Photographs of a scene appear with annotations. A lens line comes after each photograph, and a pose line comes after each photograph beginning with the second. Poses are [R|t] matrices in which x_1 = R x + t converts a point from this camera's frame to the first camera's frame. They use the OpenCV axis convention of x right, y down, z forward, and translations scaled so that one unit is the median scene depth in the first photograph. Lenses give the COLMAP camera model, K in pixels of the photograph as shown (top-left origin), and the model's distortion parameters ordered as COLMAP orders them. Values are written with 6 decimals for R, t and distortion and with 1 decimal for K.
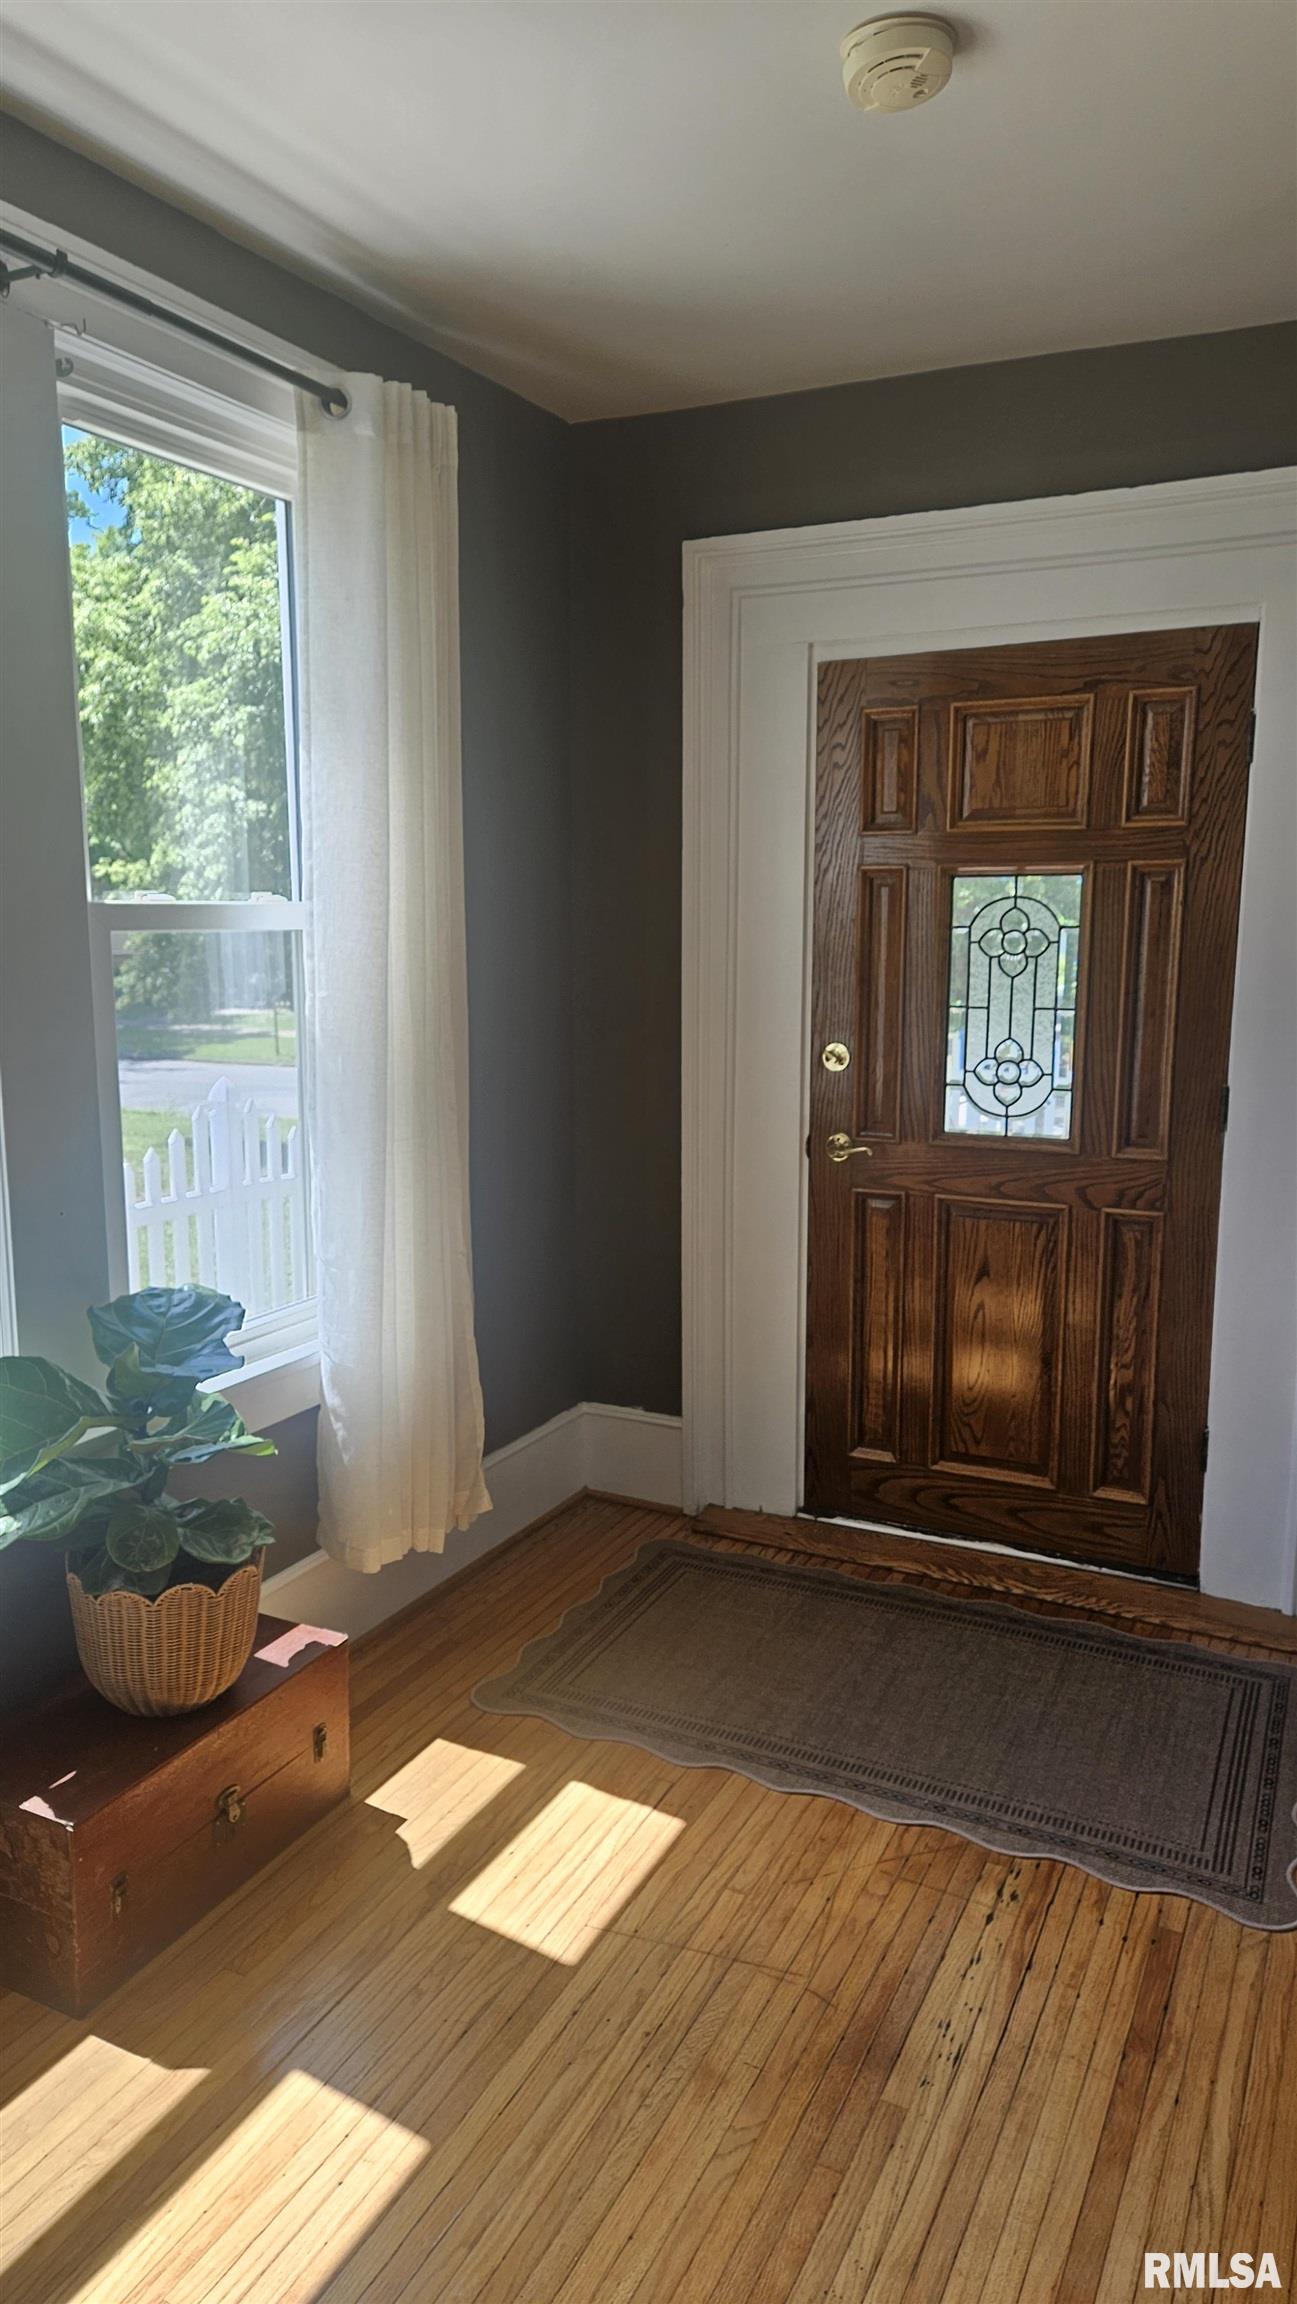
lens RADIAL K [[1531.5, 0, 627.2], [0, 1531.5, 1163.9], [0, 0, 1]] dist [0.083640, -0.068166]
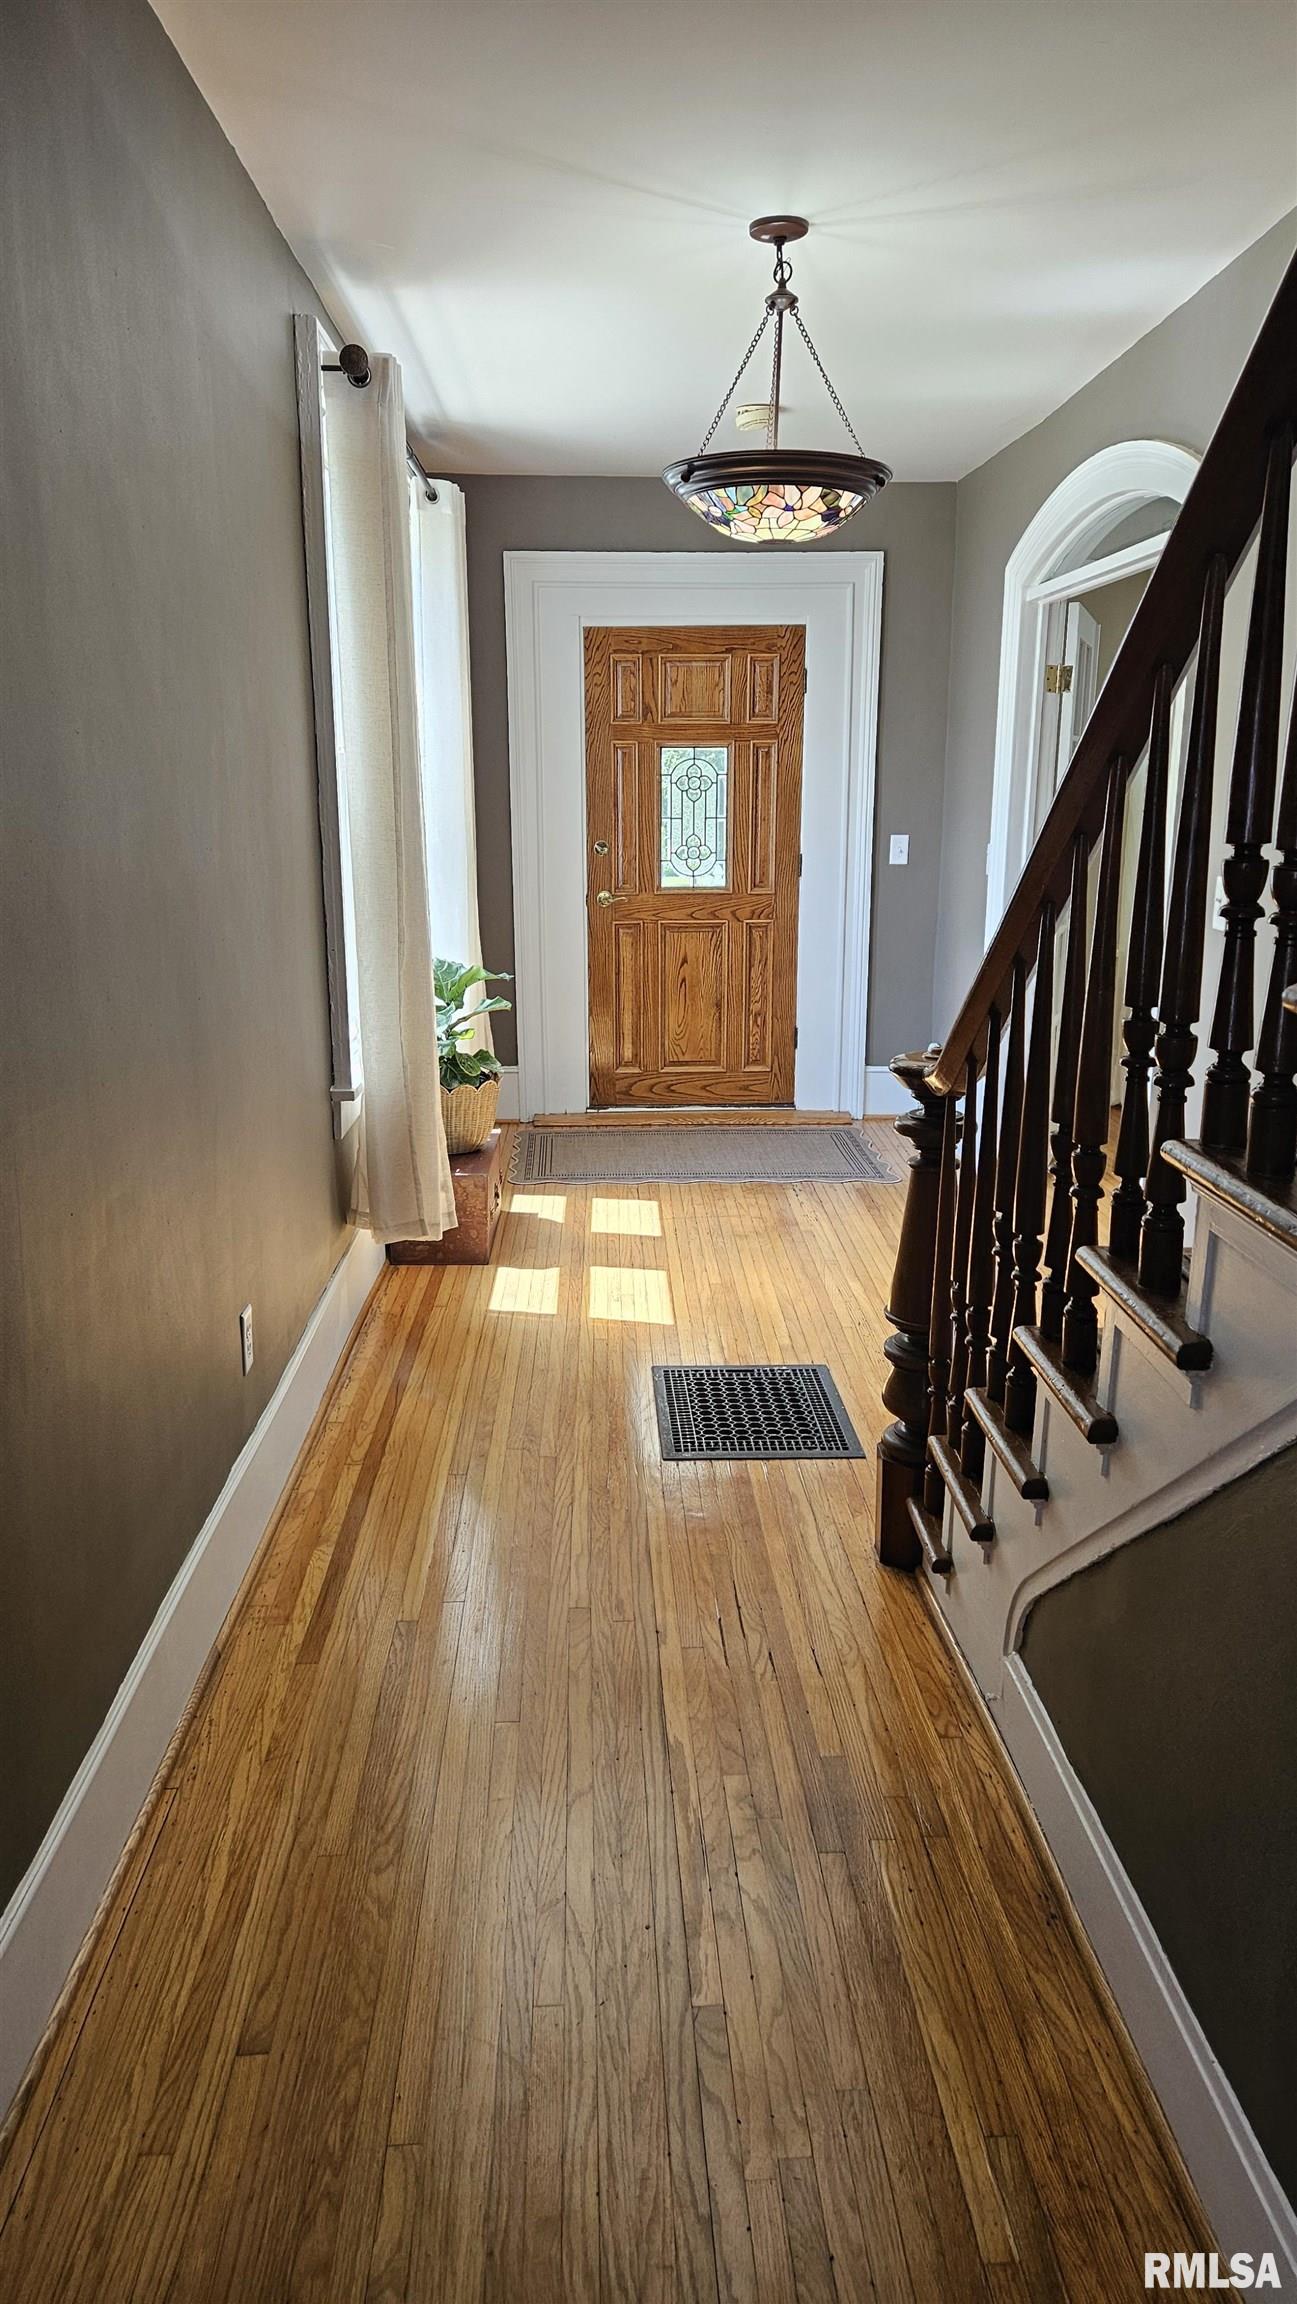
lens RADIAL K [[1531.5, 0, 639.1], [0, 1531.5, 1132.6], [0, 0, 1]] dist [0.083640, -0.068166]
pose [[0.879130, -0.111083, 0.463456, -0.741942], [0.080628, 0.993106, 0.085087, 0.119189], [-0.469712, -0.037435, 0.882026, -0.667642]]
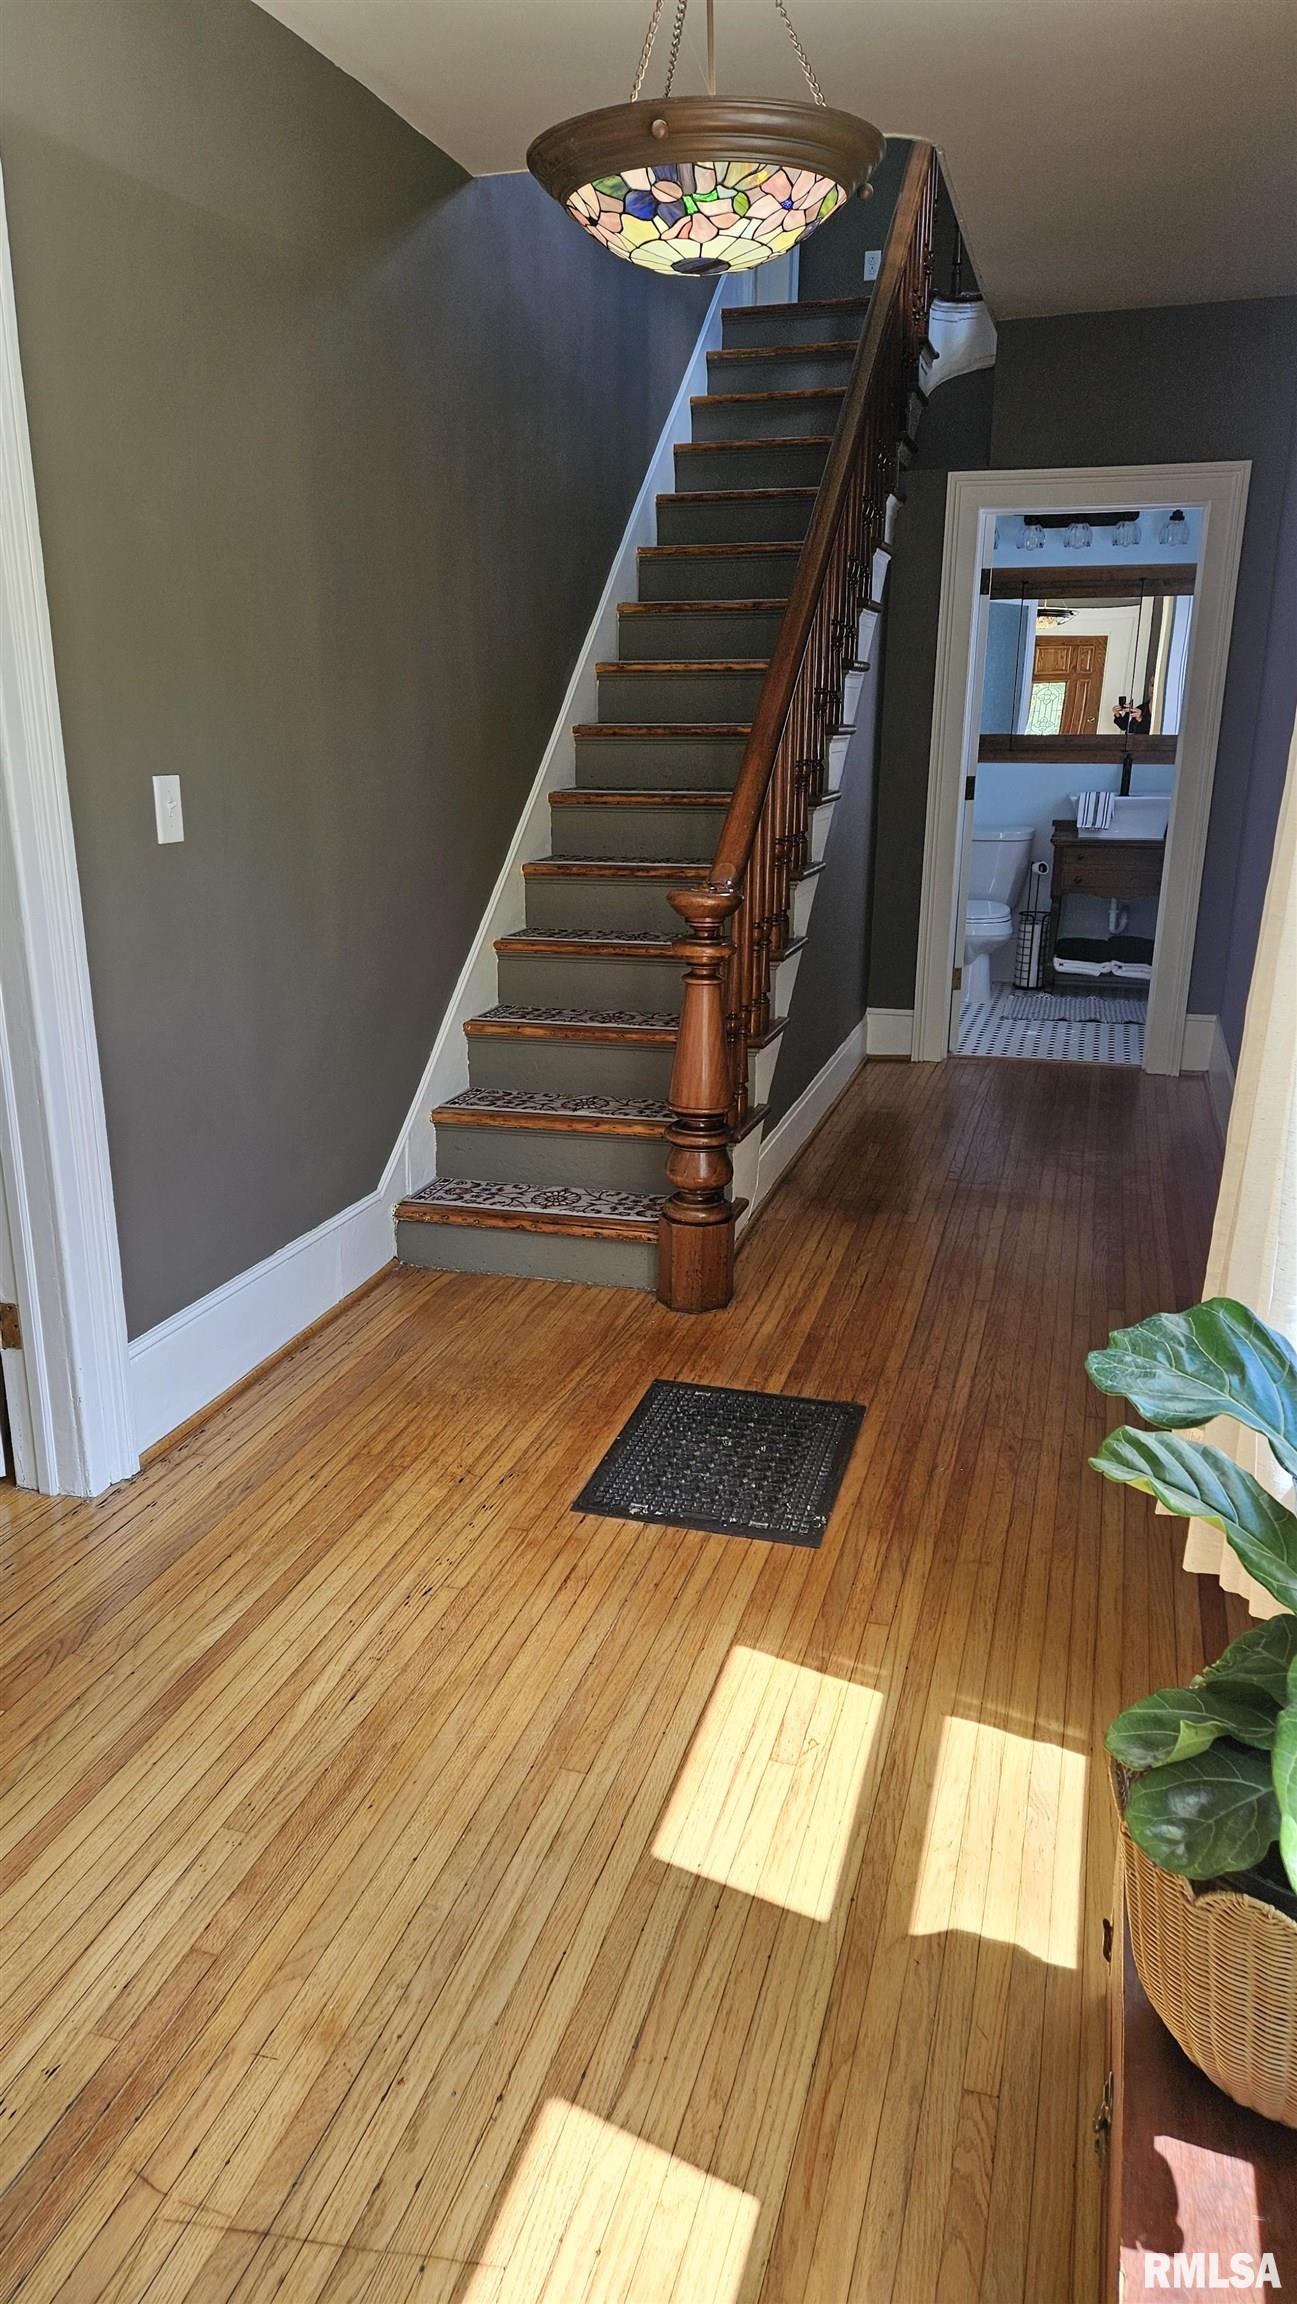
lens RADIAL K [[1531.5, 0, 634.9], [0, 1531.5, 1166.8], [0, 0, 1]] dist [0.083640, -0.068166]
pose [[-0.985251, 0.042228, -0.165821, 0.005279], [-0.036010, 0.896202, 0.442181, -0.120642], [0.167281, 0.441631, -0.881464, 0.947536]]
